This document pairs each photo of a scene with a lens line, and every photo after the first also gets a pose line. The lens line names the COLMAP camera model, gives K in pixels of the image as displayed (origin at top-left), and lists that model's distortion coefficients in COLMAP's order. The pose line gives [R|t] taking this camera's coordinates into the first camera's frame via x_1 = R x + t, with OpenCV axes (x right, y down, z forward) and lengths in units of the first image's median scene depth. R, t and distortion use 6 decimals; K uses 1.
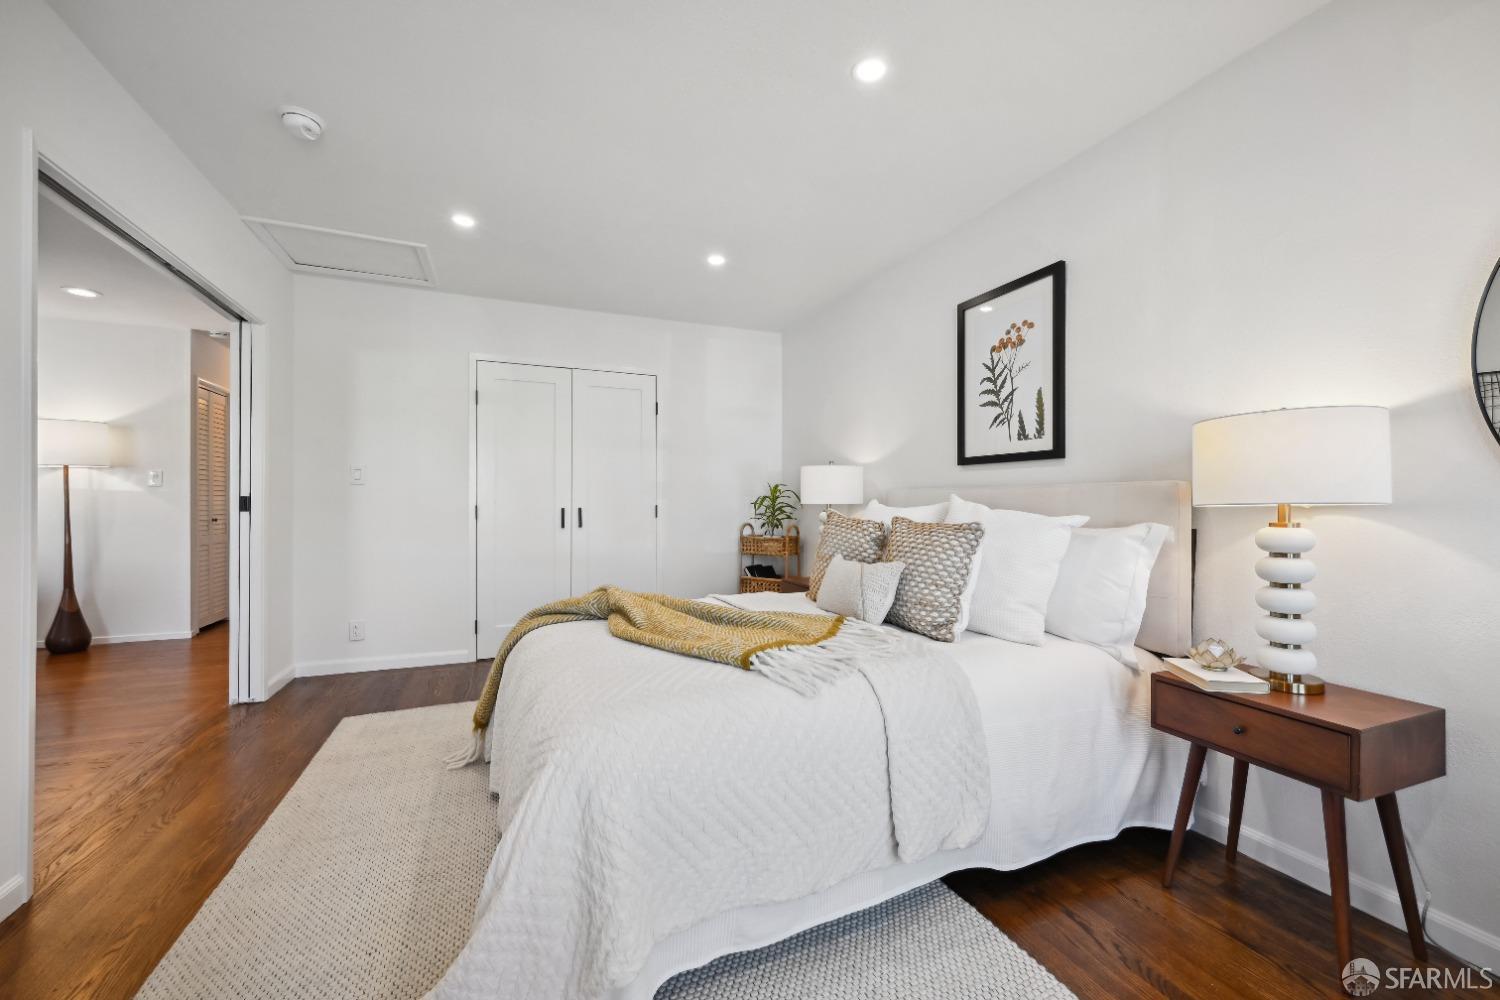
lens RADIAL K [[593.2, 0, 750.0], [0, 593.2, 502.4], [0, 0, 1]] dist [-0.000636, 0.000265]
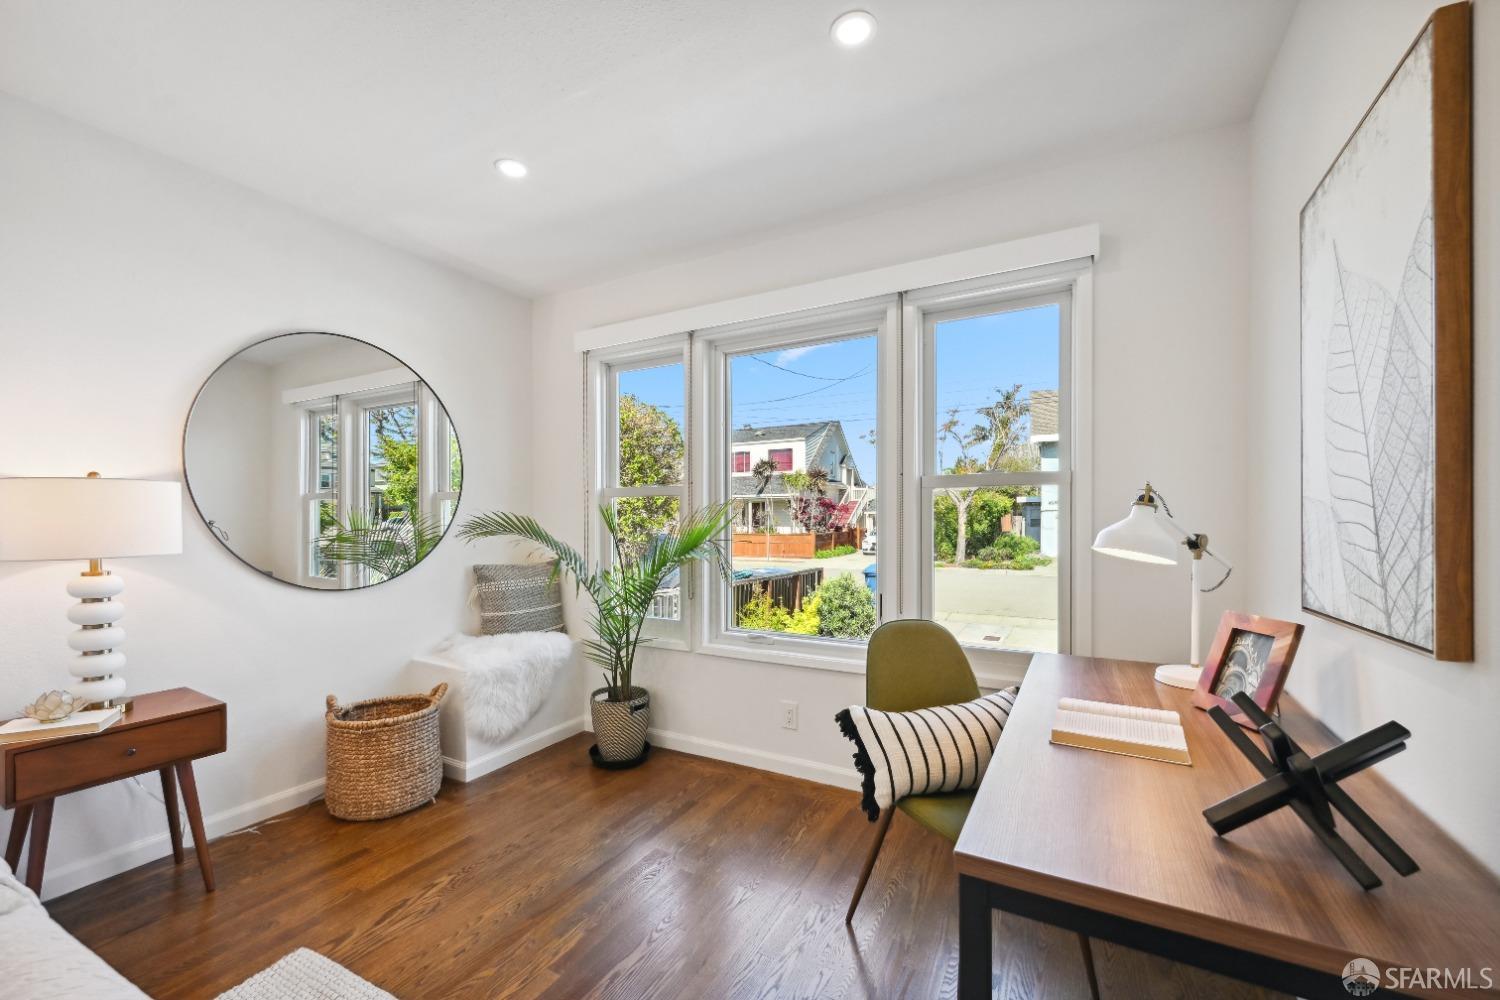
lens RADIAL K [[598.4, 0, 750.0], [0, 598.4, 523.6], [0, 0, 1]] dist [0.000573, 0.000119]
pose [[-0.621009, -0.006831, 0.783773, -0.469612], [0.003208, 0.999931, 0.011257, -0.040418], [-0.783797, 0.009505, -0.620945, 0.433686]]
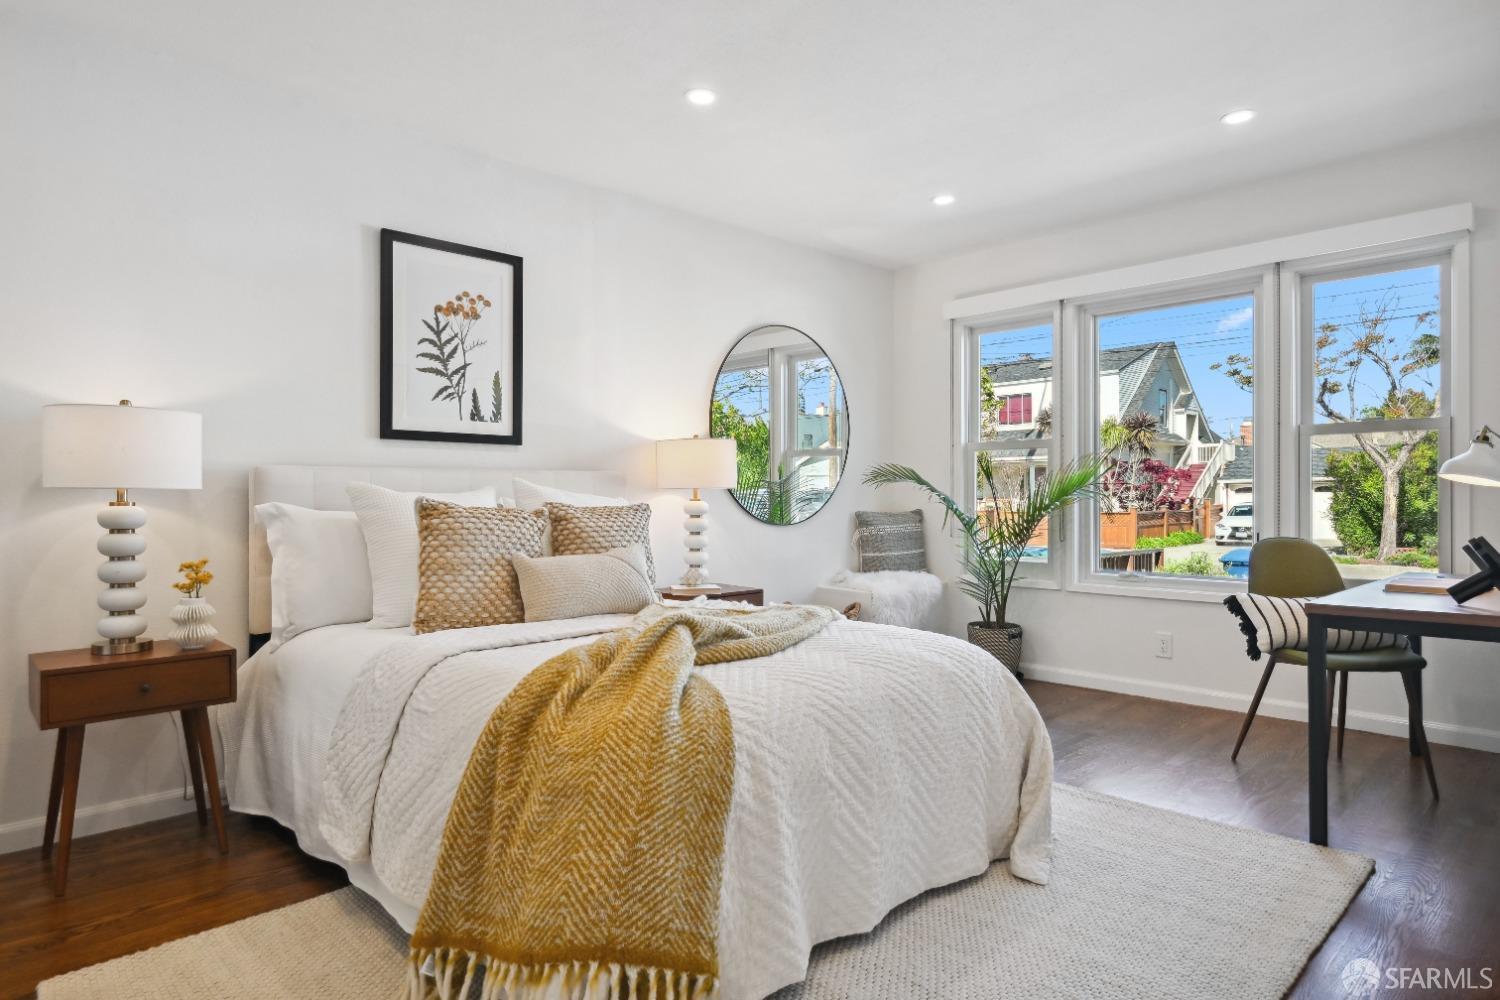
lens RADIAL K [[884.5, 0, 744.0], [0, 884.5, 497.5], [0, 0, 1]] dist [-0.003616, 0.001259]
pose [[-0.361620, -0.002690, 0.932322, -0.983995], [0.004639, 0.999978, 0.004685, 0.011737], [-0.932314, 0.006019, -0.361600, 1.095715]]
